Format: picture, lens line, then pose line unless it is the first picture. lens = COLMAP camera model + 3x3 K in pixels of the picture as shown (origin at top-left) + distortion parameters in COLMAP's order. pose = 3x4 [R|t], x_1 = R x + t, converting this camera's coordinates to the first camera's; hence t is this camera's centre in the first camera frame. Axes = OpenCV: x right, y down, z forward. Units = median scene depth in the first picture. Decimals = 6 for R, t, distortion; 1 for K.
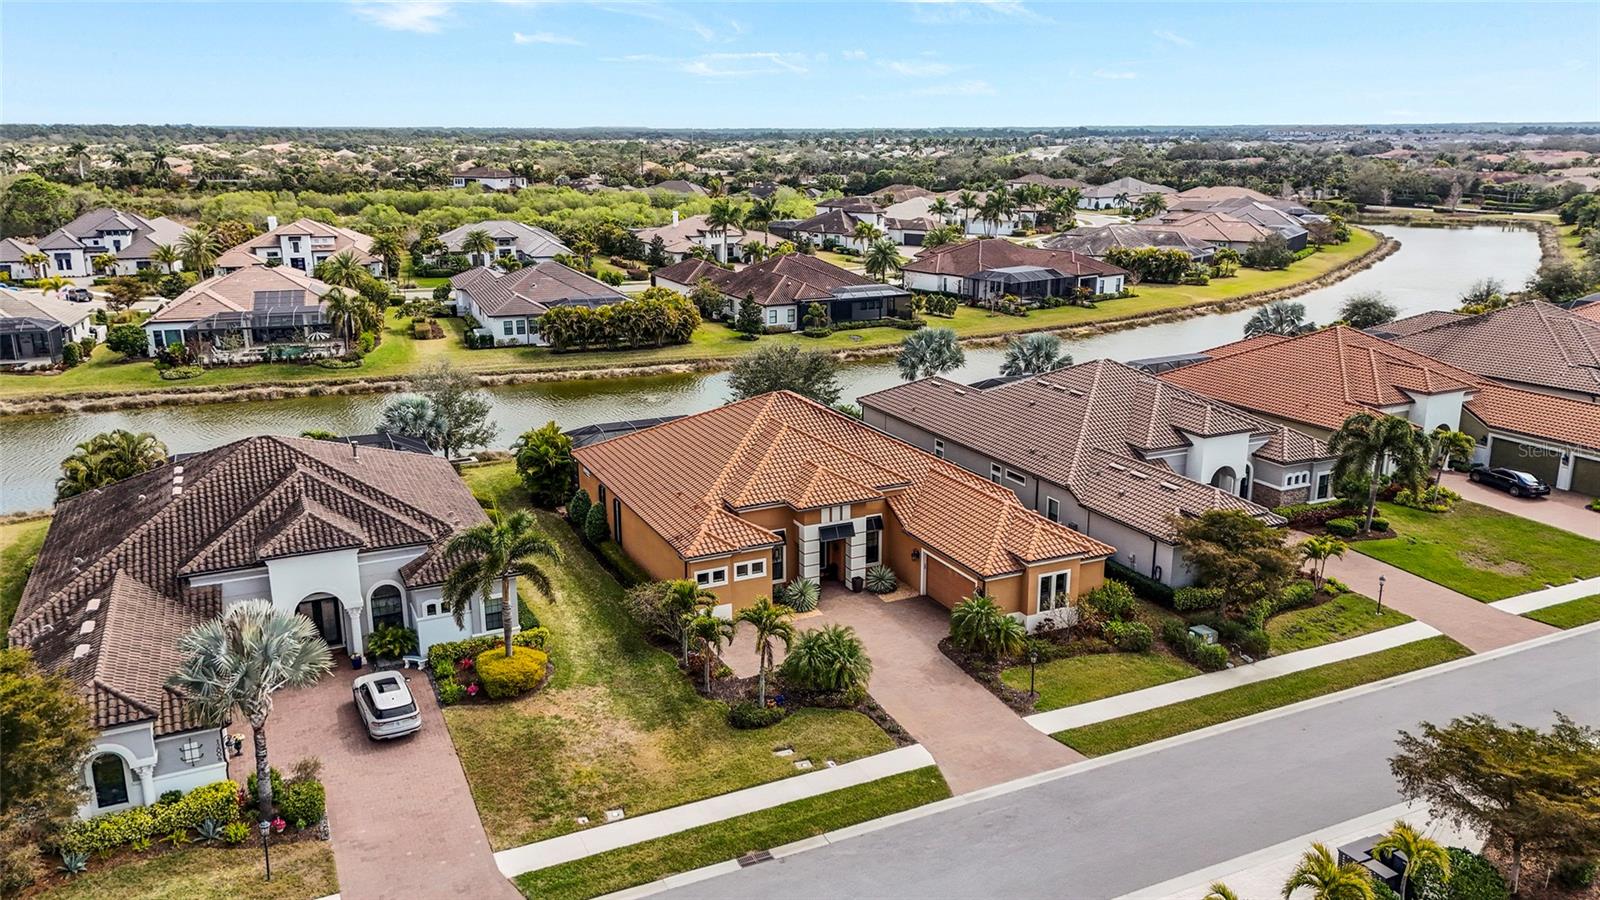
lens RADIAL K [[1190.2, 0, 809.5], [0, 1190.2, 456.8], [0, 0, 1]] dist [0.067061, -0.054262]
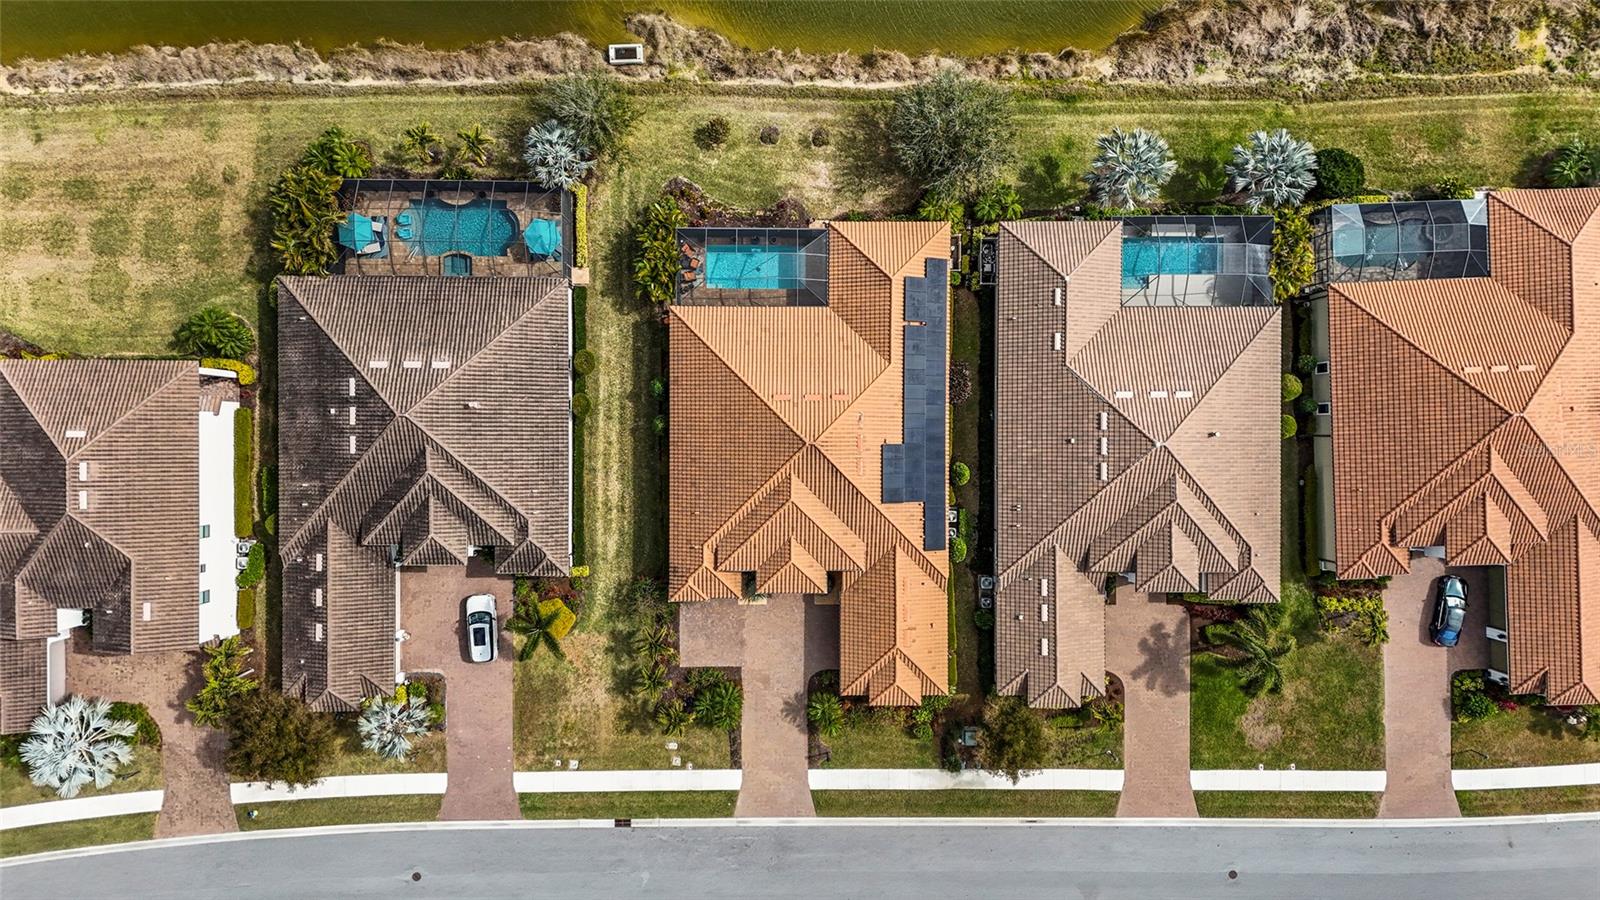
lens RADIAL K [[1190.2, 0, 791.7], [0, 1190.2, 452.2], [0, 0, 1]] dist [0.067061, -0.054262]
pose [[0.899910, 0.434585, 0.036015, -0.094491], [-0.140887, 0.211590, 0.967151, -1.323399], [0.412689, -0.875423, 0.251640, 0.788801]]
